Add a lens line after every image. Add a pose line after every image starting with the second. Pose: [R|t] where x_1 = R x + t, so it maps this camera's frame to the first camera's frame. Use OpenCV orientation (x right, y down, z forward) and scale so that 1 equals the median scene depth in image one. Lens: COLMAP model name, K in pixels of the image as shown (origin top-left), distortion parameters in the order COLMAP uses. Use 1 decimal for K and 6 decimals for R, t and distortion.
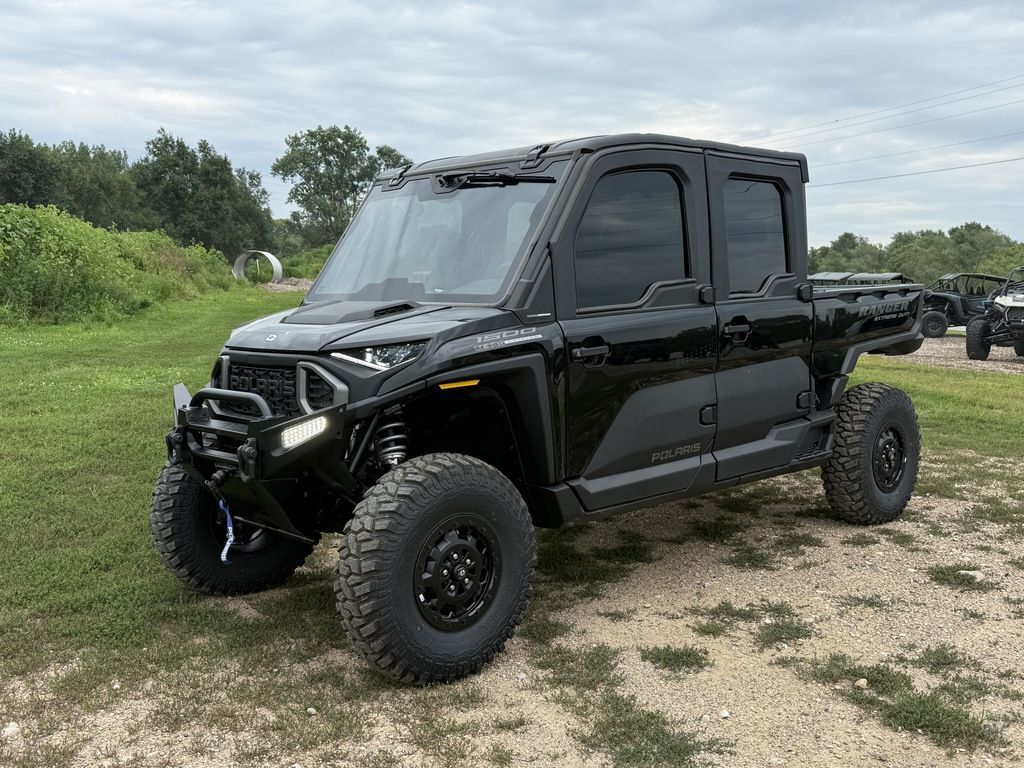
lens RADIAL K [[849.9, 0, 512.0], [0, 849.9, 384.0], [0, 0, 1]] dist [0.006726, 0.000510]
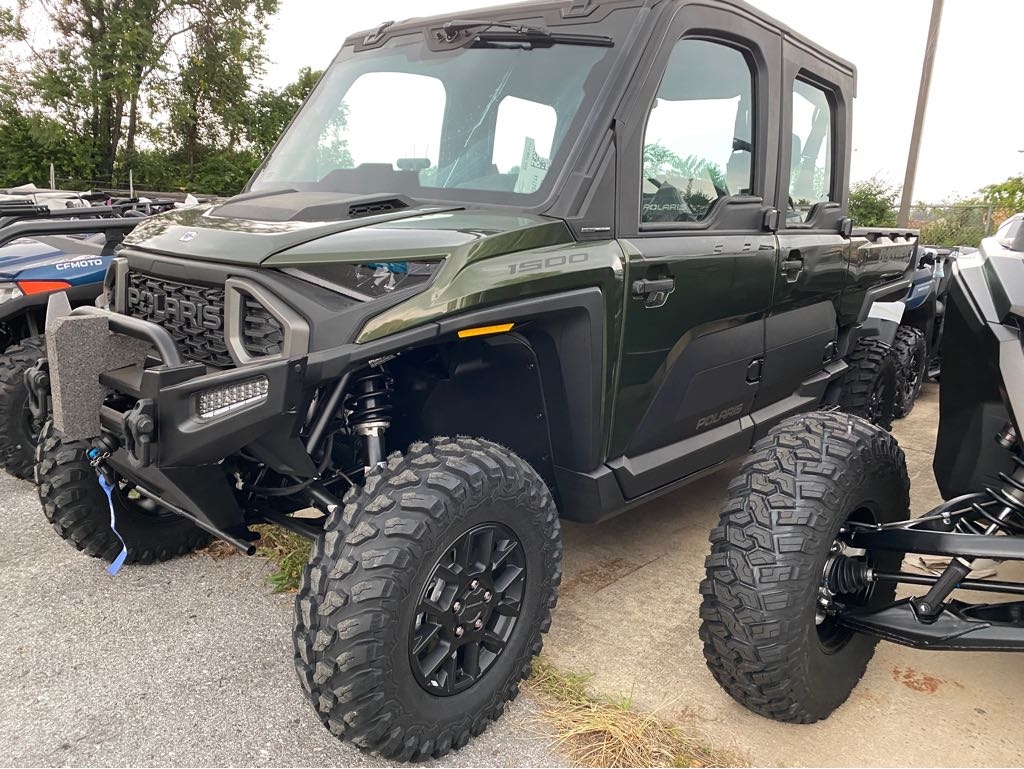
lens RADIAL K [[719.1, 0, 512.0], [0, 719.1, 384.5], [0, 0, 1]] dist [-0.000045, 0.000381]
pose [[0.992922, 0.049202, 0.108096, -0.087183], [-0.062505, 0.990393, 0.123348, -0.023907], [-0.100989, -0.129232, 0.986459, 0.401929]]
